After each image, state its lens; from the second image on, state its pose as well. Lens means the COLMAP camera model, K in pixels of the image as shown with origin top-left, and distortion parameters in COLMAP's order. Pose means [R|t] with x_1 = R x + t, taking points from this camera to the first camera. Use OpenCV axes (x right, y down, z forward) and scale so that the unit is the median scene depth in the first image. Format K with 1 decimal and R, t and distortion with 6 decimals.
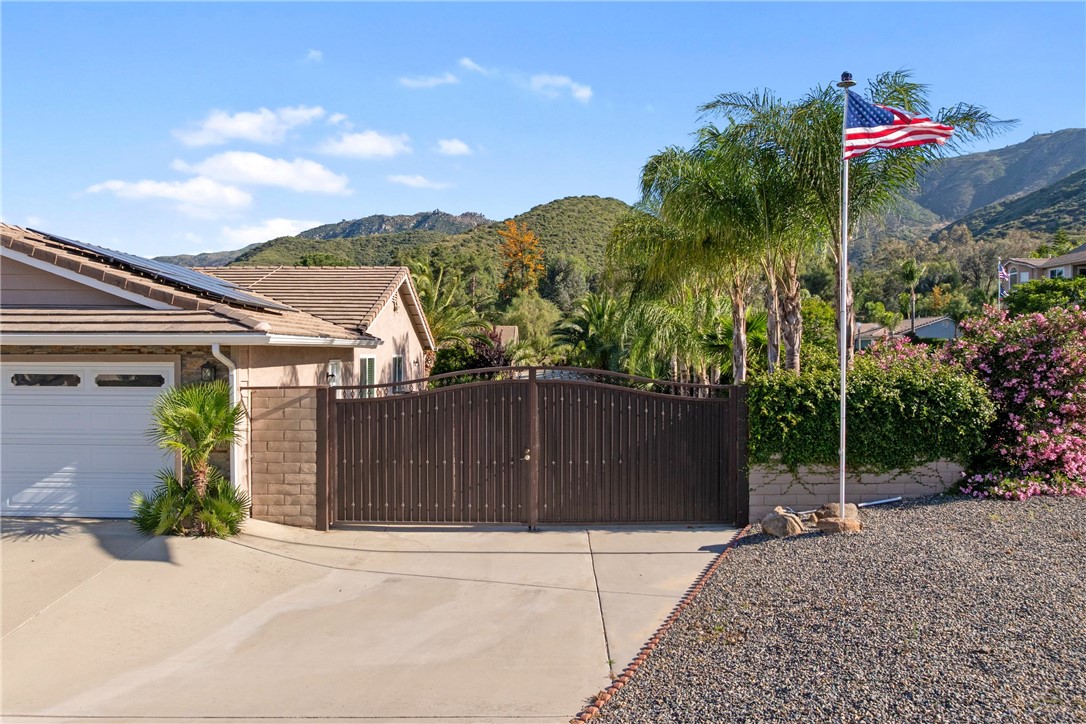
lens RADIAL K [[805.1, 0, 543.0], [0, 805.1, 362.0], [0, 0, 1]] dist [-0.036464, 0.000804]
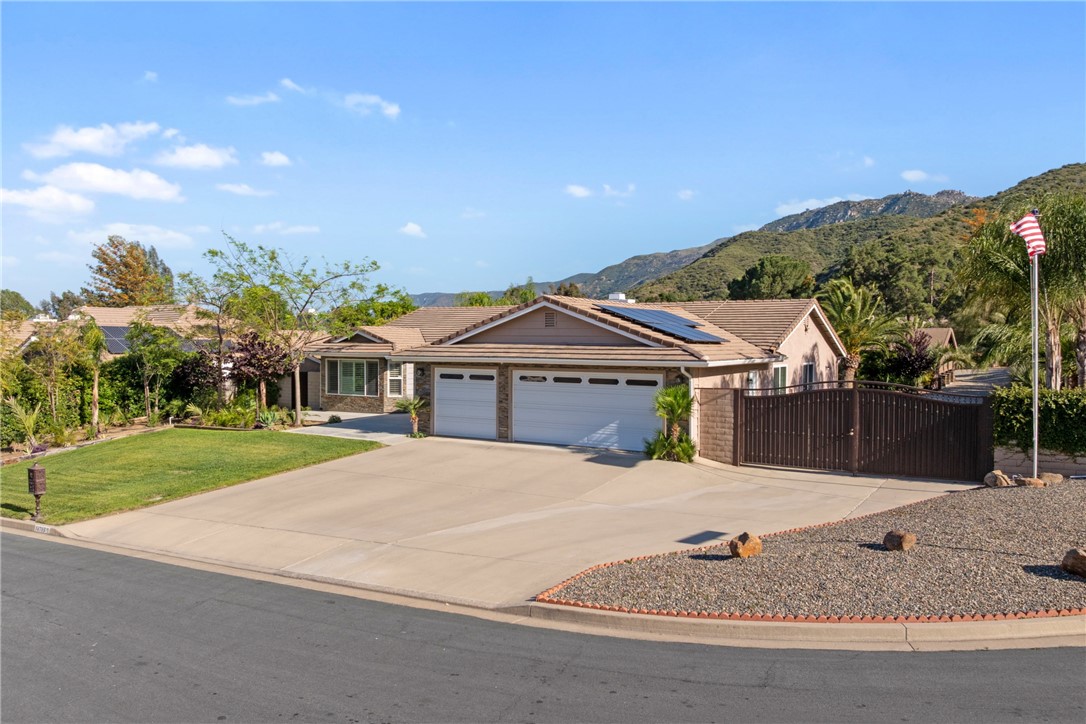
lens RADIAL K [[795.6, 0, 543.0], [0, 795.6, 362.0], [0, 0, 1]] dist [-0.040435, -0.003804]
pose [[0.844738, 0.015051, -0.534969, 0.138215], [-0.008115, 0.999850, 0.015315, -0.023305], [0.535119, -0.008595, 0.844733, -0.333506]]
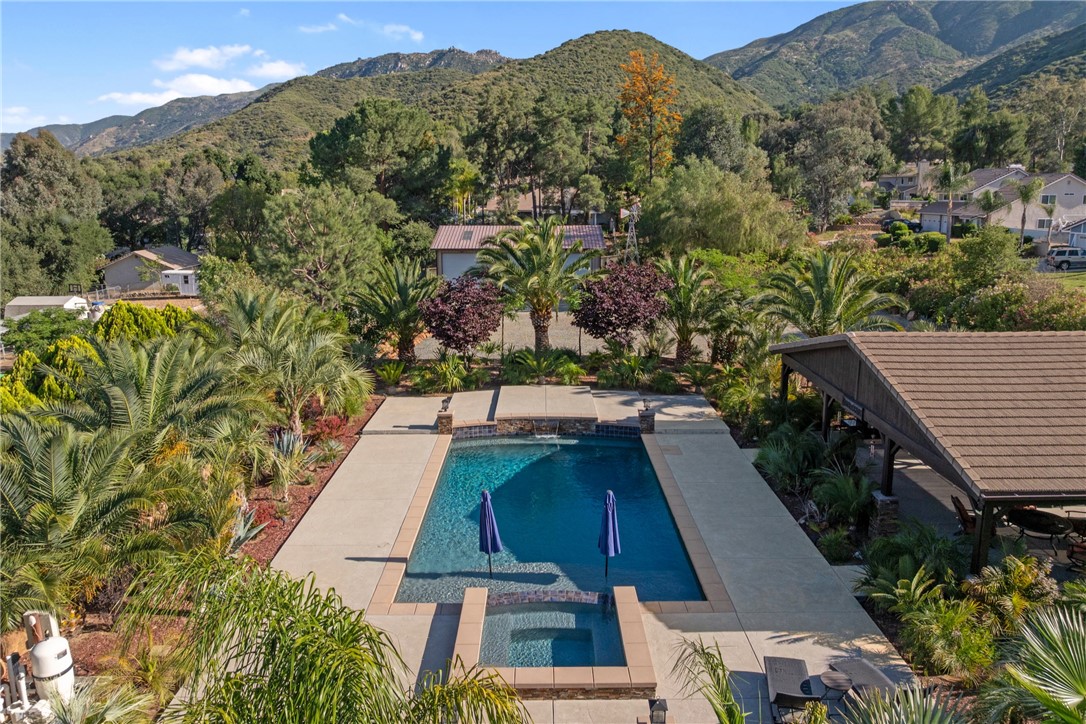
lens RADIAL K [[758.3, 0, 545.8], [0, 758.3, 323.6], [0, 0, 1]] dist [-0.039406, -0.003482]
pose [[0.999956, -0.002345, -0.009076, -0.579076], [0.003799, 0.986500, 0.163719, -0.211457], [0.008569, -0.163746, 0.986465, 1.370439]]
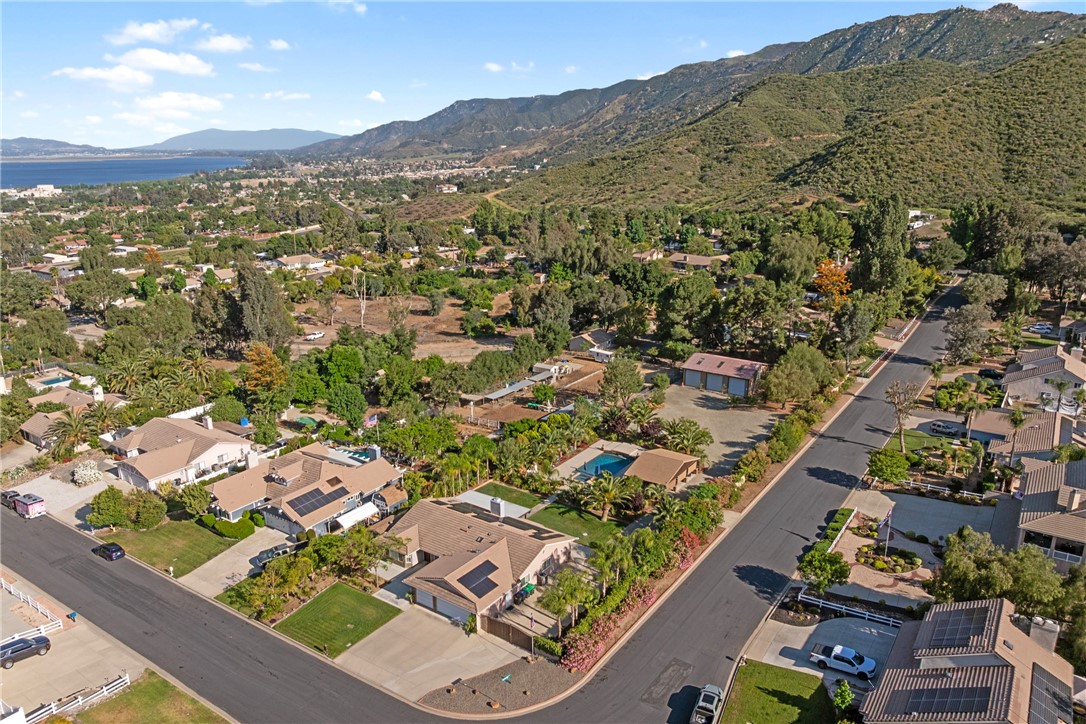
lens RADIAL K [[751.5, 0, 546.3], [0, 751.5, 363.5], [0, 0, 1]] dist [-0.023060, 0.003412]
pose [[0.813068, 0.157055, -0.560584, 1.544228], [-0.001287, 0.963406, 0.268044, -1.710591], [0.582167, -0.217216, 0.783517, -1.510854]]
